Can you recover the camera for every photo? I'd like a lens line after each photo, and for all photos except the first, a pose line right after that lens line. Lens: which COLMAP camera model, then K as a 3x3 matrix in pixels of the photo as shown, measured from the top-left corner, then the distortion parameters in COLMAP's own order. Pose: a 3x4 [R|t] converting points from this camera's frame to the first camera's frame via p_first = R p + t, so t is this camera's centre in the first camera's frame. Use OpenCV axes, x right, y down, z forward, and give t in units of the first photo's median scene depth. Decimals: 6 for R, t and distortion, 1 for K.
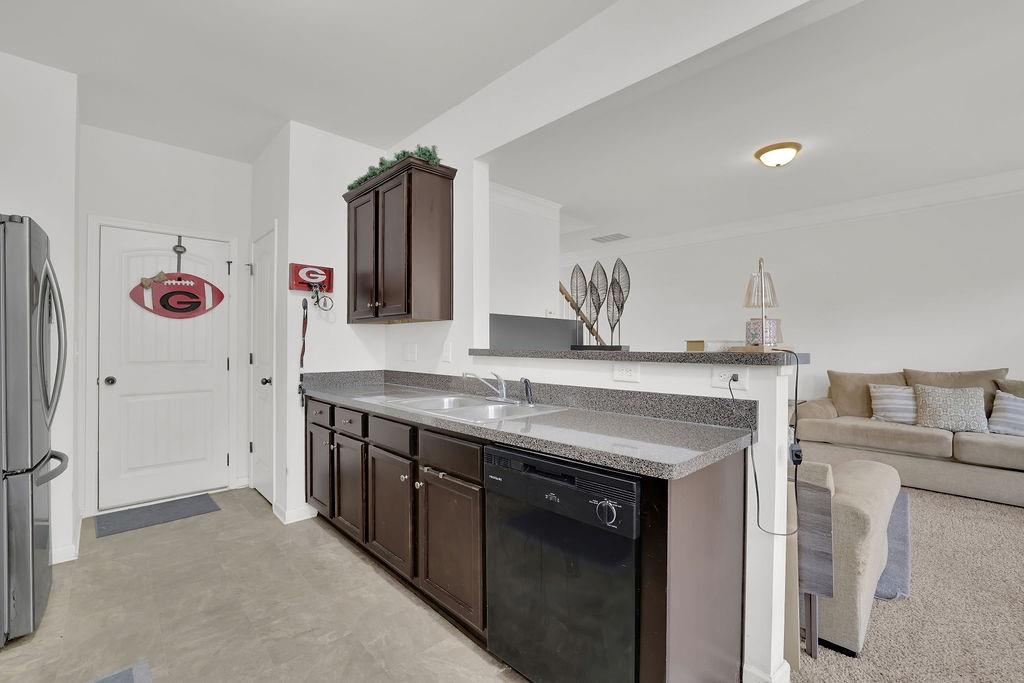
lens RADIAL K [[434.8, 0, 512.0], [0, 434.8, 341.5], [0, 0, 1]] dist [-0.063117, 0.017358]
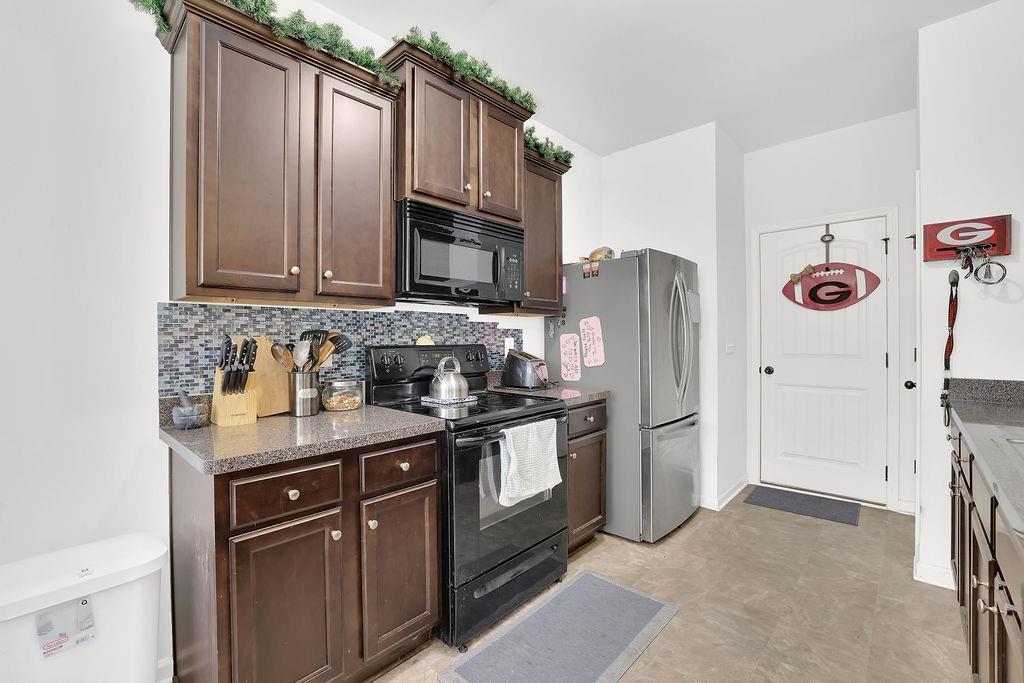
lens RADIAL K [[434.3, 0, 504.5], [0, 434.3, 337.1], [0, 0, 1]] dist [-0.059116, 0.017659]
pose [[0.043766, -0.003156, -0.999037, 0.165287], [0.010224, 0.999944, -0.002711, 0.001341], [0.998989, -0.010095, 0.043796, 0.262022]]
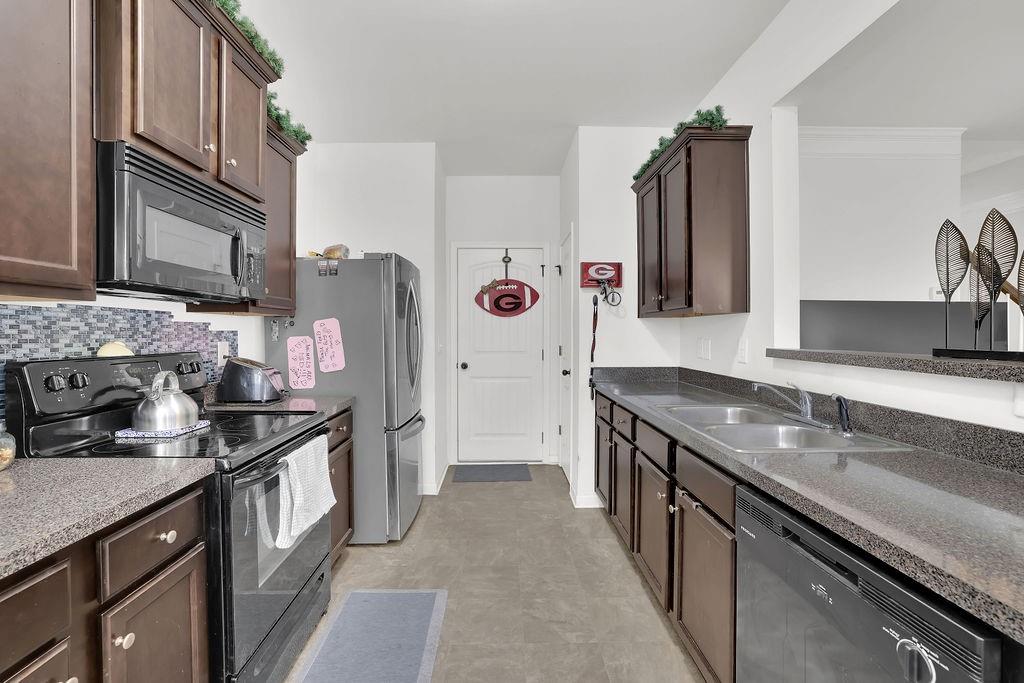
lens RADIAL K [[434.3, 0, 504.5], [0, 434.3, 337.1], [0, 0, 1]] dist [-0.059116, 0.017659]
pose [[0.725409, 0.005870, -0.688294, 0.081878], [0.005982, 0.999872, 0.014832, -0.017300], [0.688293, -0.014876, 0.725281, 0.099294]]
